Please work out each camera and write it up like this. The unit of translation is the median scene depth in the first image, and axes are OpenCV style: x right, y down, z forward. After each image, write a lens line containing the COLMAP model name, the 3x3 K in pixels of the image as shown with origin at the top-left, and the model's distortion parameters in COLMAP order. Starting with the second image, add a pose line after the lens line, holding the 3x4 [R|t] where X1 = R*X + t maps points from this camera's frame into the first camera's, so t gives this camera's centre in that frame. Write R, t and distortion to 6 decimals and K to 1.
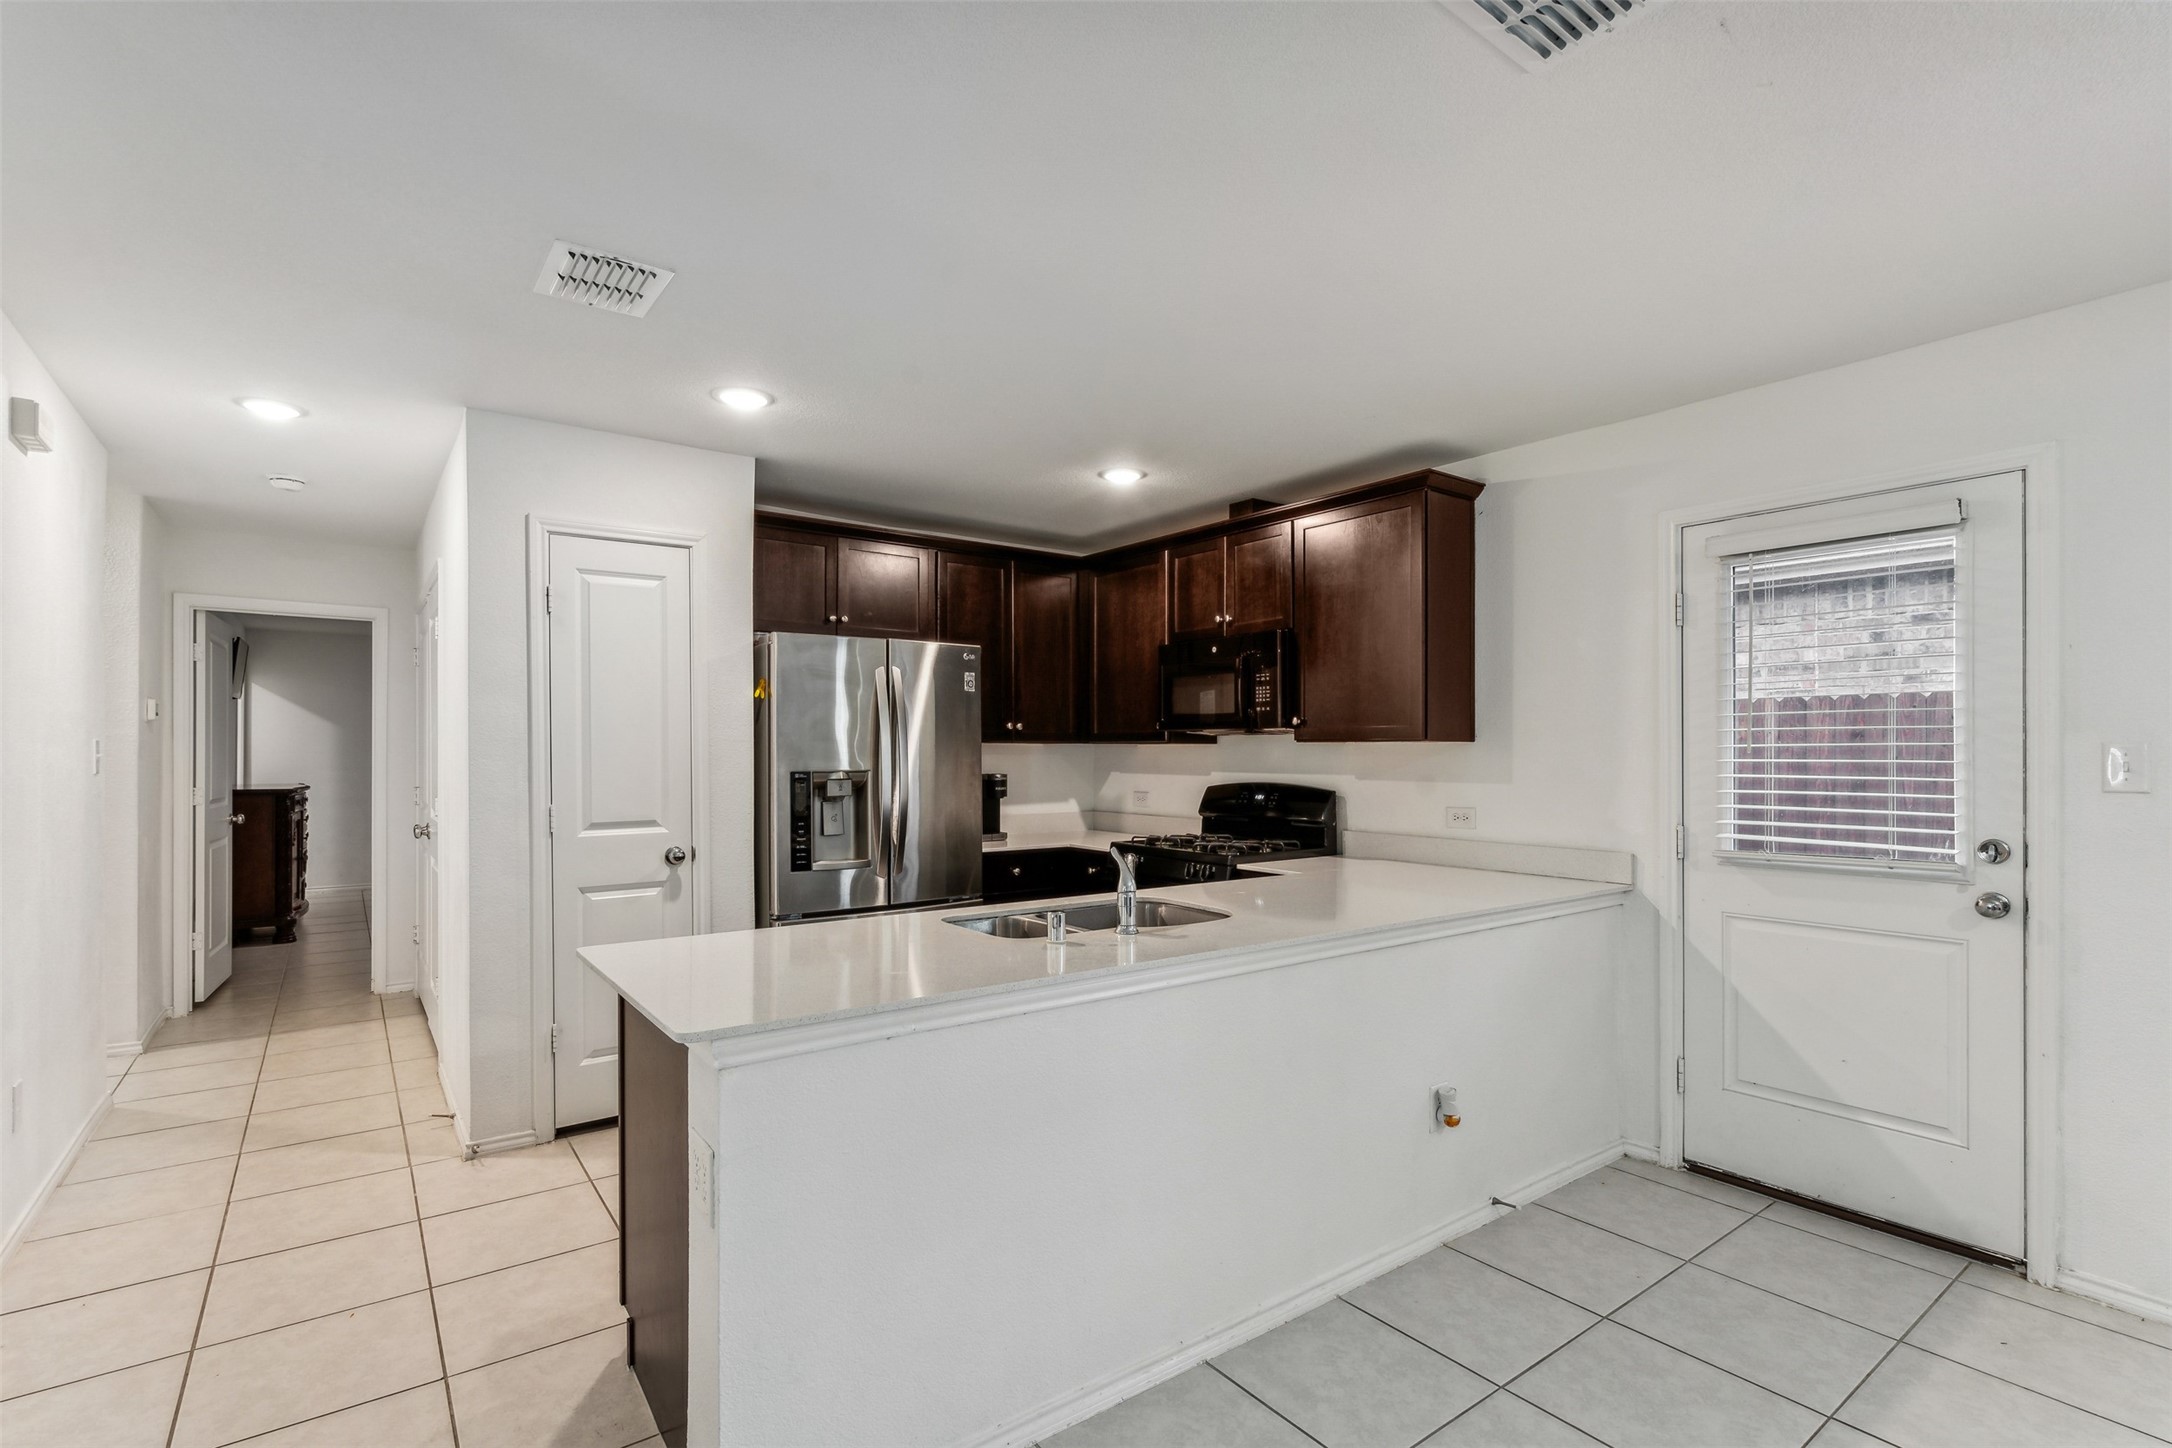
lens RADIAL K [[1012.1, 0, 1073.3], [0, 1012.1, 742.0], [0, 0, 1]] dist [-0.000109, 0.000139]
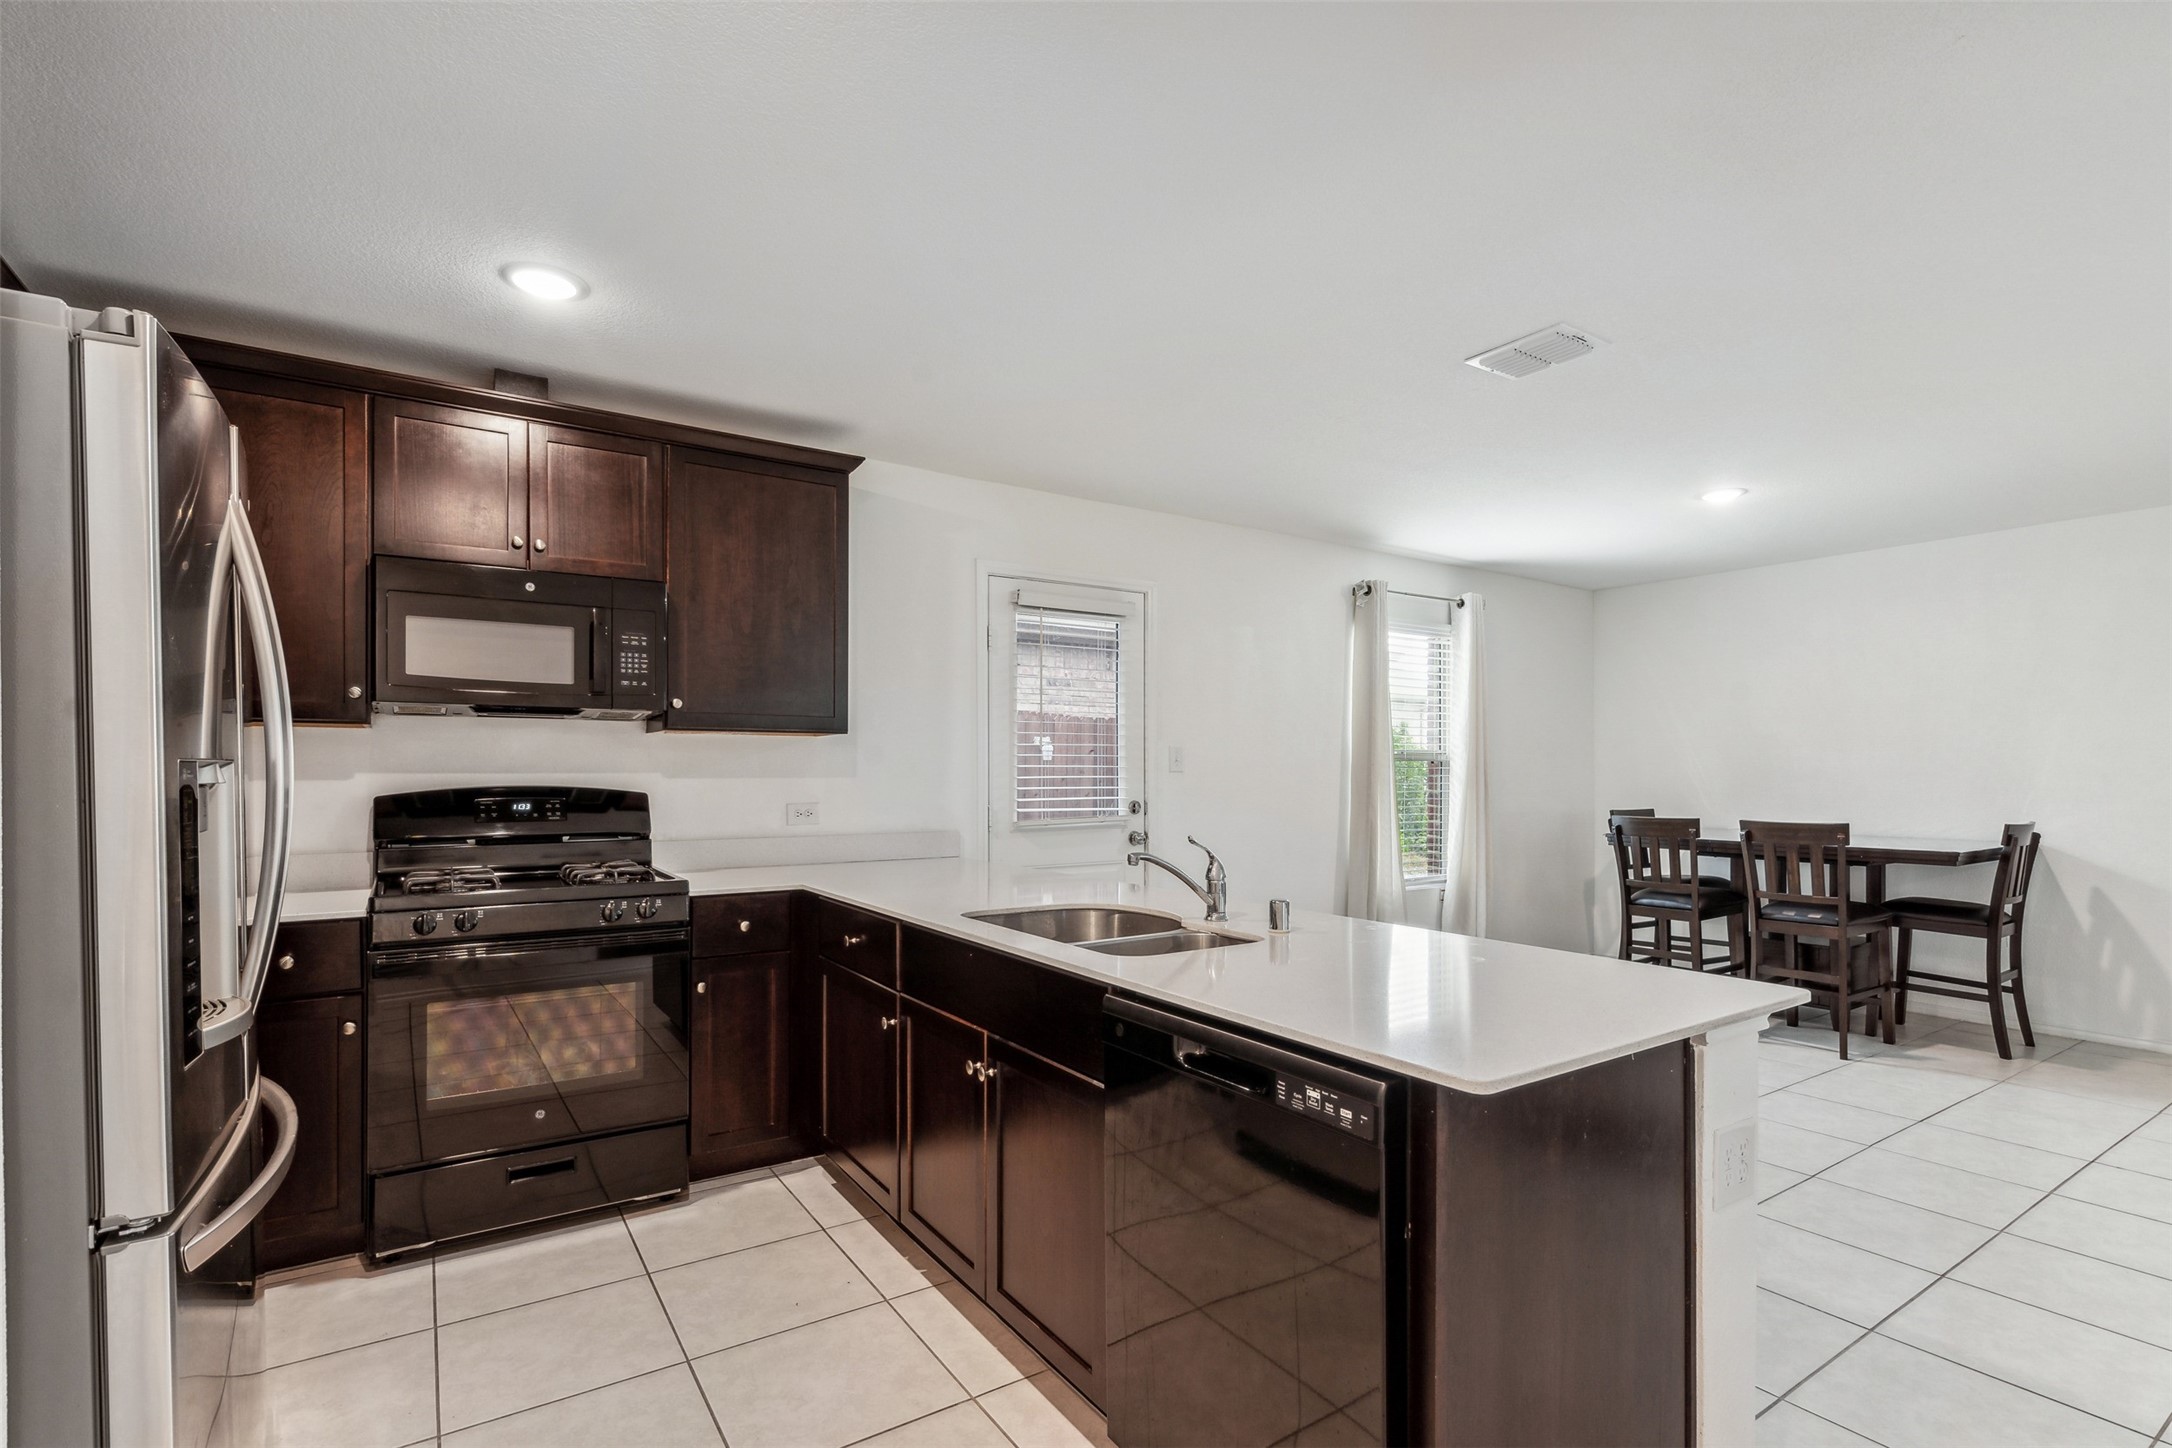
lens RADIAL K [[1012.1, 0, 1075.6], [0, 1012.1, 775.1], [0, 0, 1]] dist [-0.000109, 0.000139]
pose [[0.056909, -0.006205, 0.998360, -0.527458], [-0.010655, 0.999920, 0.006822, 0.025764], [-0.998323, -0.011025, 0.056838, 0.624975]]
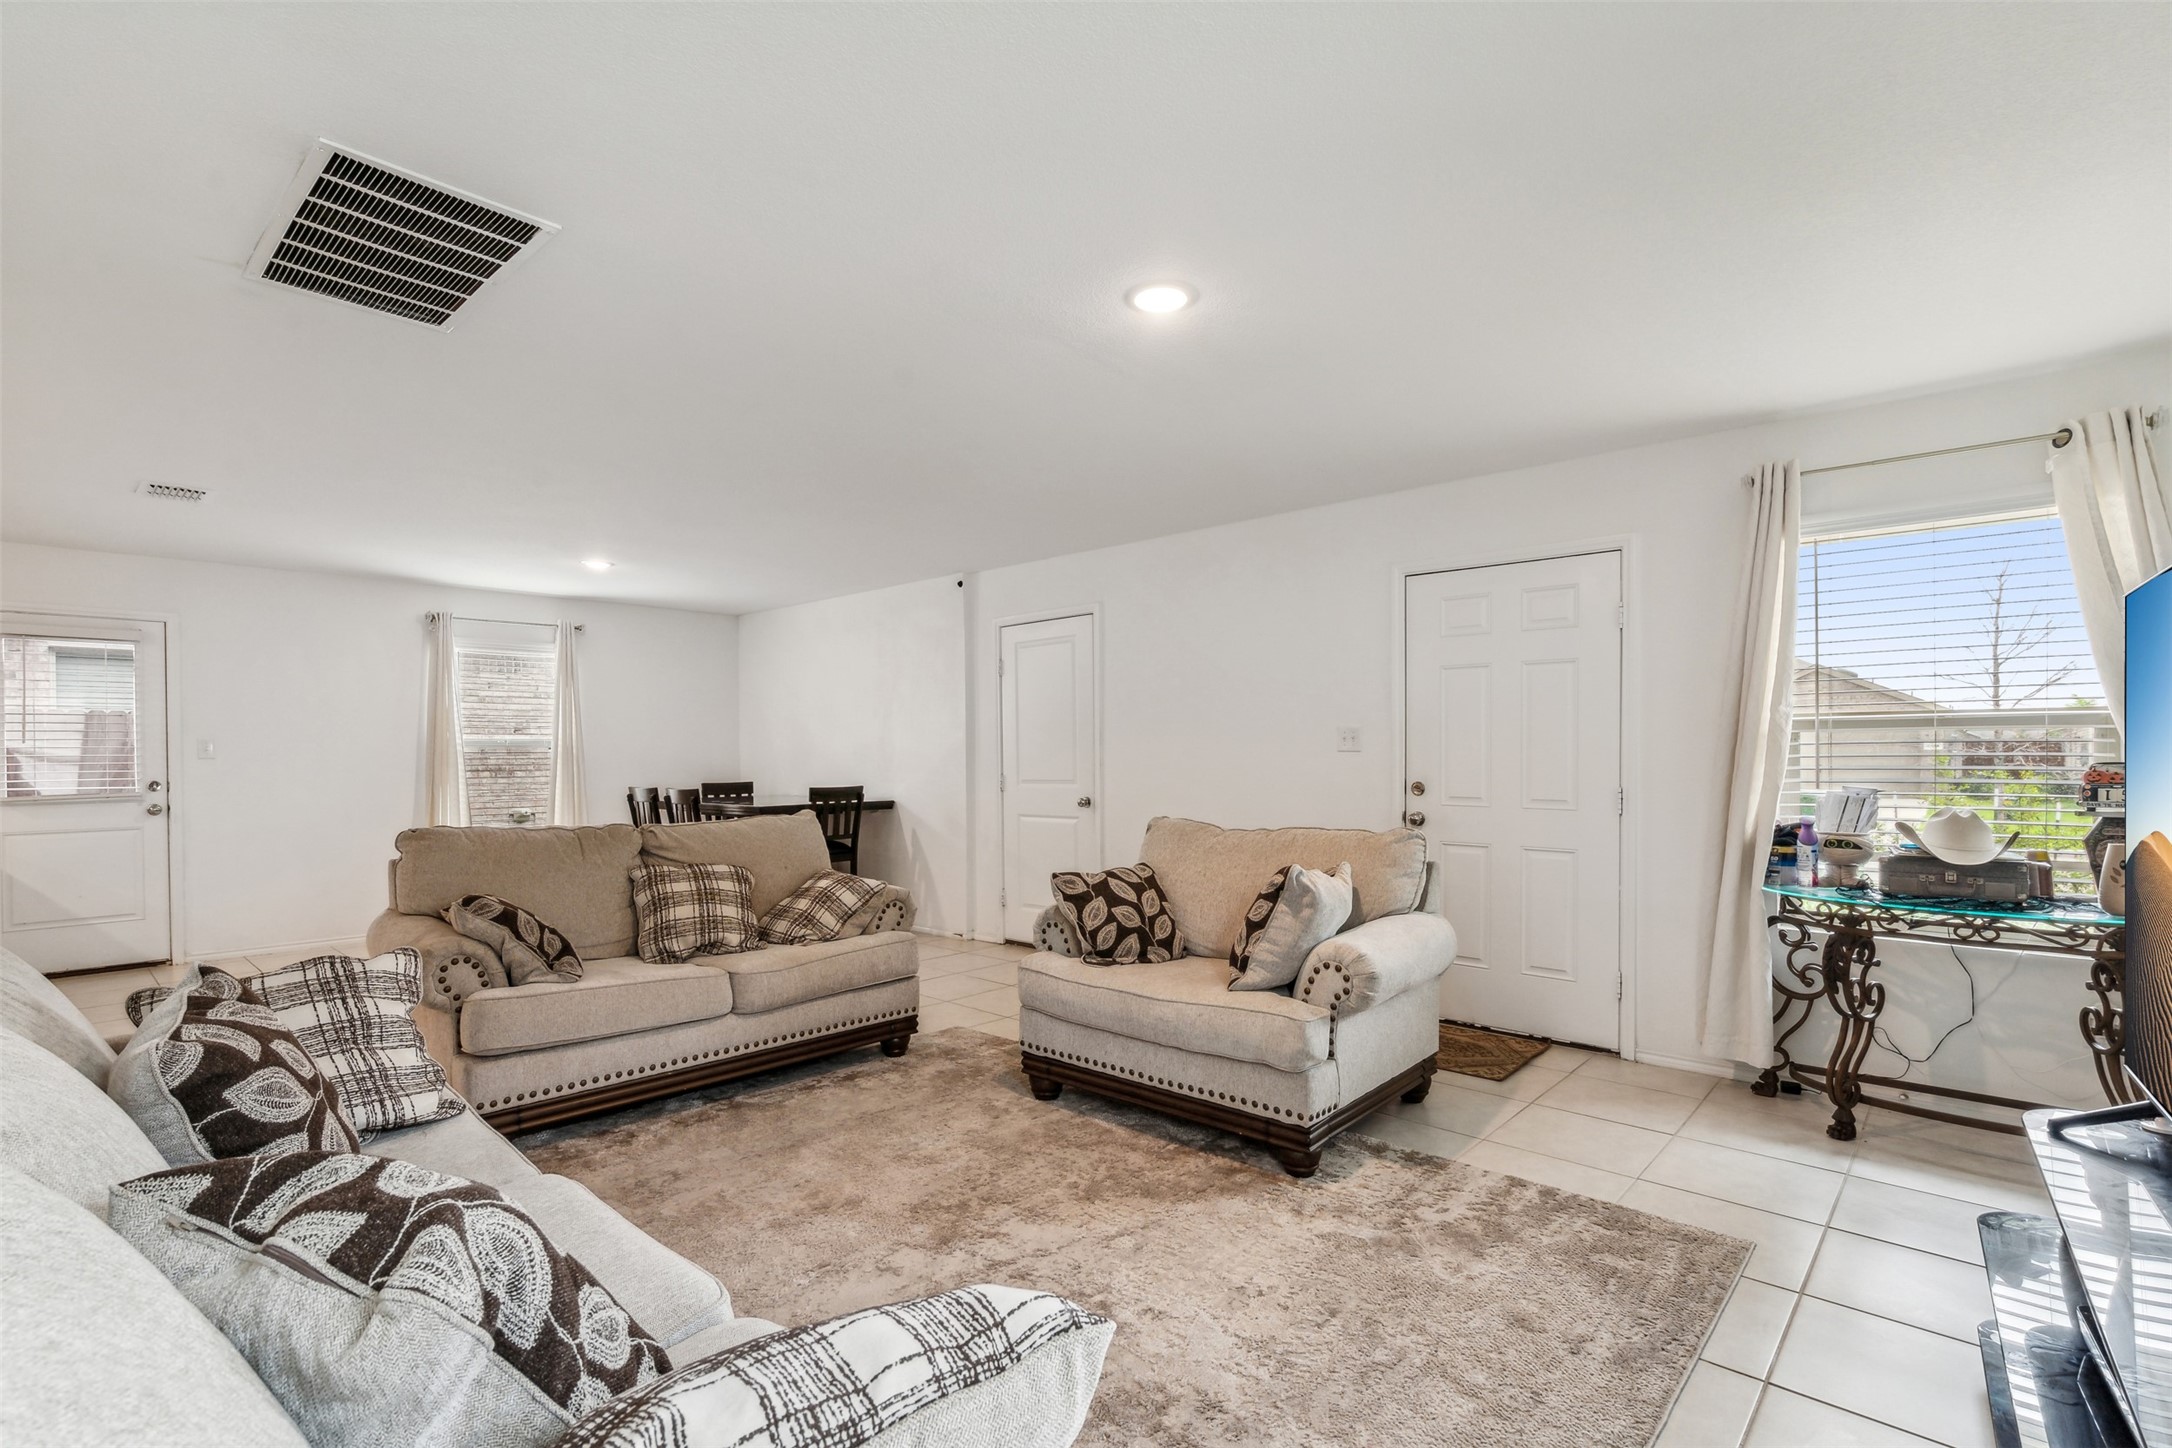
lens RADIAL K [[1012.1, 0, 1070.2], [0, 1012.1, 747.2], [0, 0, 1]] dist [-0.000109, 0.000139]
pose [[-0.191870, 0.001404, 0.981419, -1.071543], [-0.003995, 0.999990, -0.002211, 0.011576], [-0.981412, -0.004345, -0.191862, -0.365343]]
